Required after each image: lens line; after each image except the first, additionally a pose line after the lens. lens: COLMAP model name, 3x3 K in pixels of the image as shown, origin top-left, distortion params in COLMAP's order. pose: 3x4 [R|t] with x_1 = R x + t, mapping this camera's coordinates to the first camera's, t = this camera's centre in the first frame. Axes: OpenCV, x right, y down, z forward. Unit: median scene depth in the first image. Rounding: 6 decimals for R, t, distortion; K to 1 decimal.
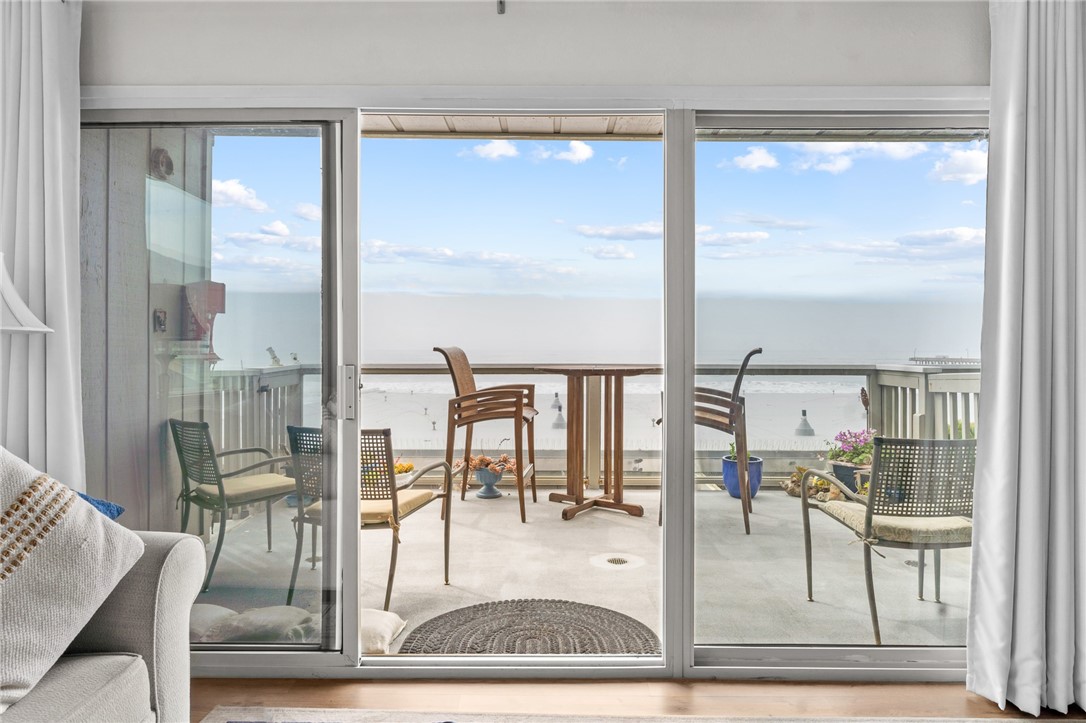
lens RADIAL K [[638.6, 0, 547.5], [0, 638.6, 346.2], [0, 0, 1]] dist [0.001602, 0.000282]
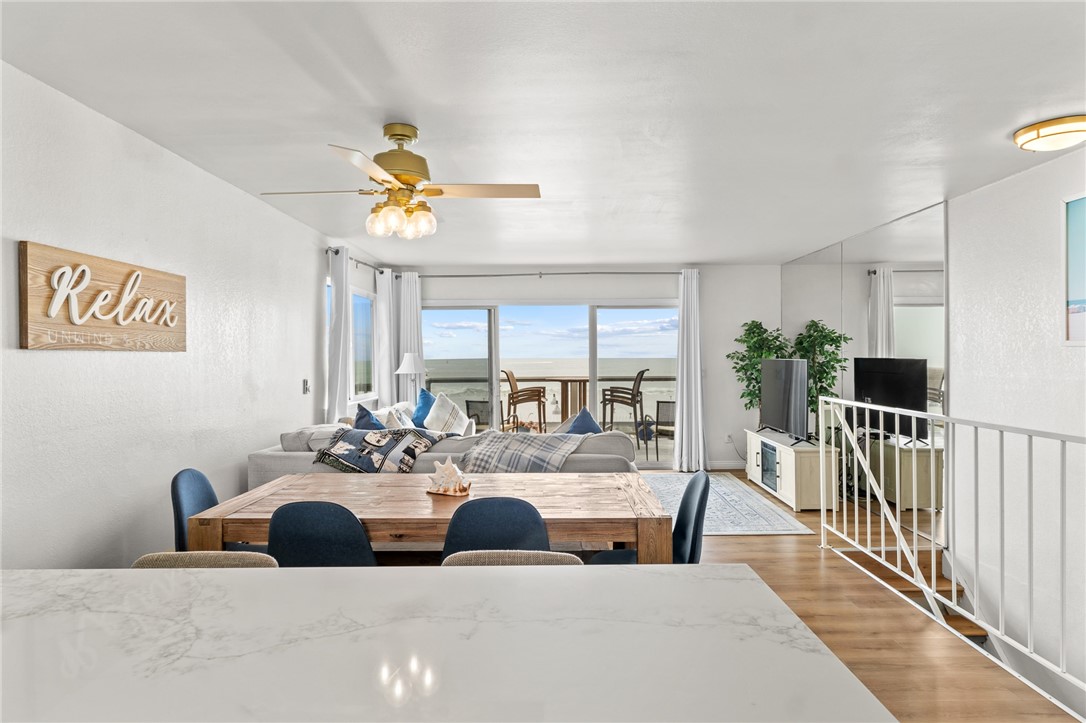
lens RADIAL K [[619.8, 0, 543.0], [0, 619.8, 361.5], [0, 0, 1]] dist [0.003908, 0.000137]
pose [[0.999961, -0.008724, 0.001297, -0.033912], [0.008712, 0.999920, 0.009116, -0.046655], [-0.001377, -0.009105, 0.999958, -1.163614]]
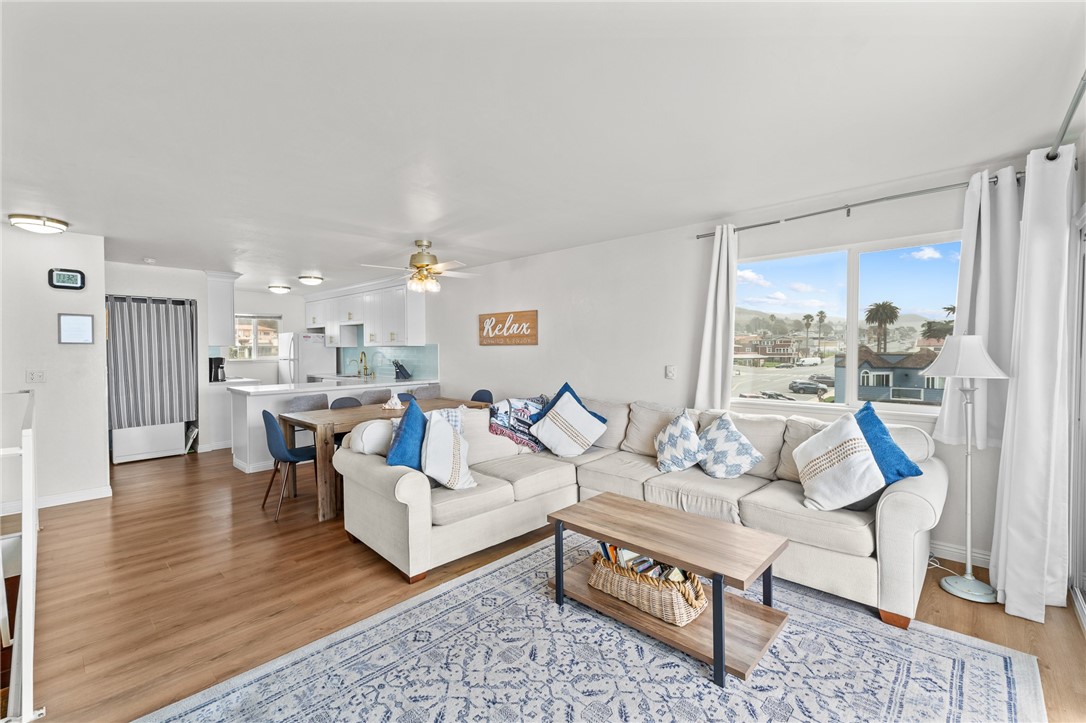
lens RADIAL K [[457.9, 0, 548.1], [0, 457.9, 358.8], [0, 0, 1]] dist [0.002150, -0.000017]
pose [[-0.665613, 0.016693, -0.746110, 0.407164], [0.004617, 0.999823, 0.018252, -0.040418], [0.746283, 0.008704, -0.665572, 0.400618]]
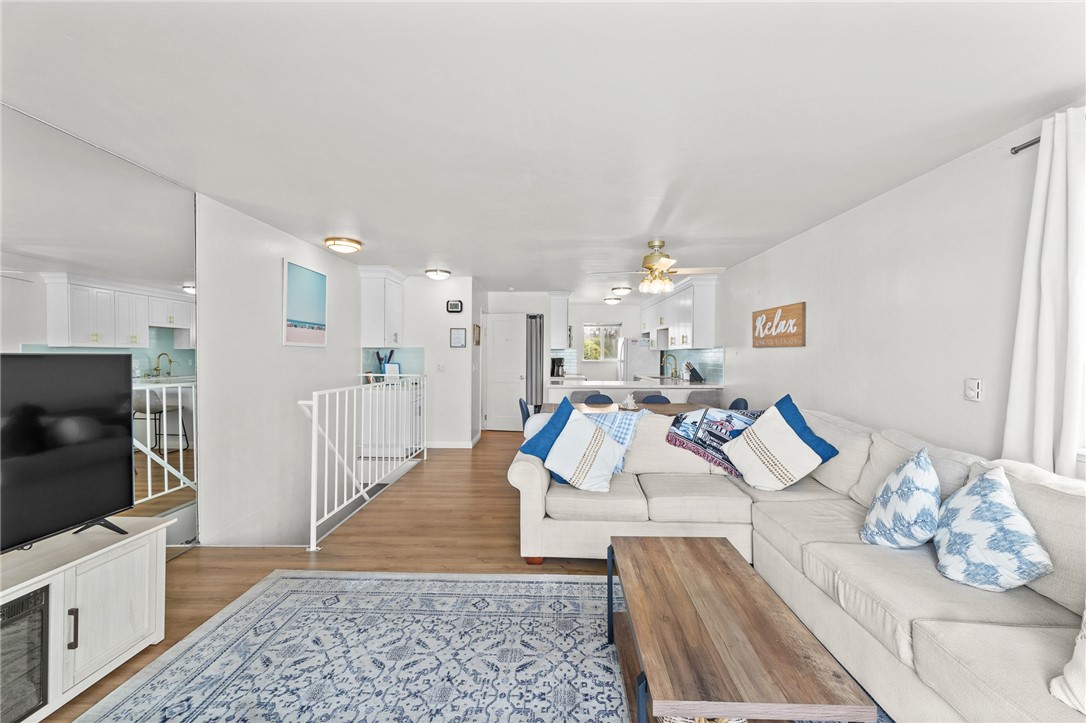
lens RADIAL K [[457.9, 0, 548.1], [0, 457.9, 358.8], [0, 0, 1]] dist [0.002150, -0.000017]
pose [[-0.999990, -0.004239, 0.001438, 0.057002], [-0.004227, 0.999957, 0.008219, -0.034651], [-0.001472, 0.008213, -0.999965, 0.522773]]
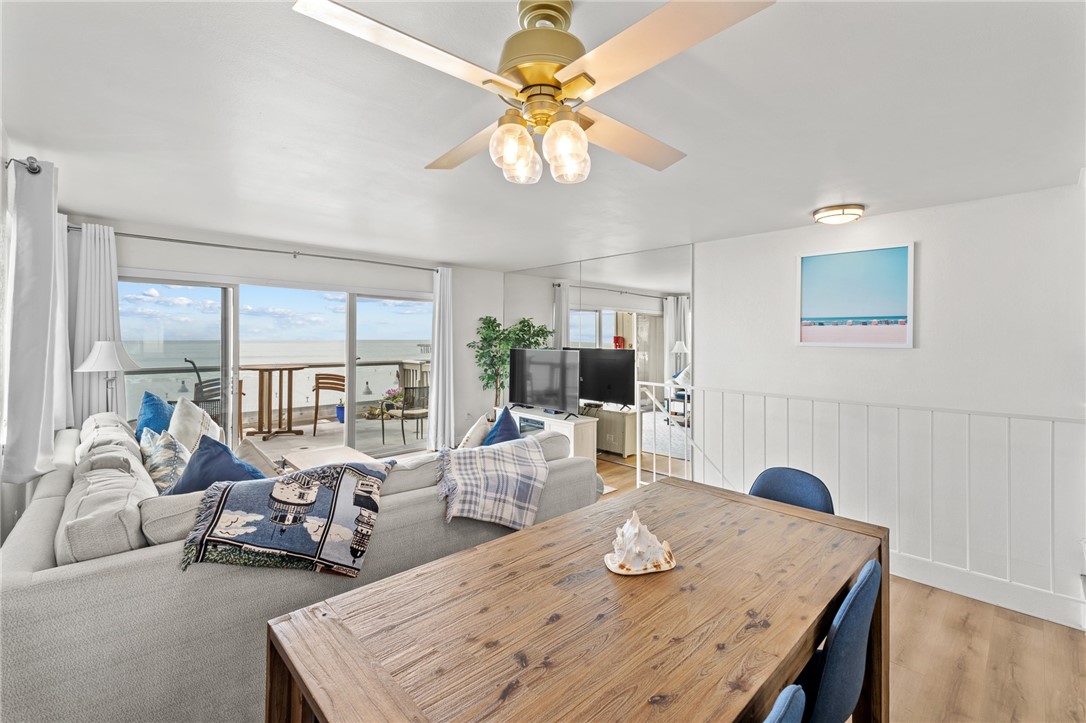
lens RADIAL K [[474.3, 0, 539.9], [0, 474.3, 335.2], [0, 0, 1]] dist [0.012462, -0.000006]
pose [[0.718490, 0.007200, 0.695500, -0.405701], [-0.004472, 0.999974, -0.005732, -0.066140], [-0.695523, 0.001008, 0.718503, -0.730319]]
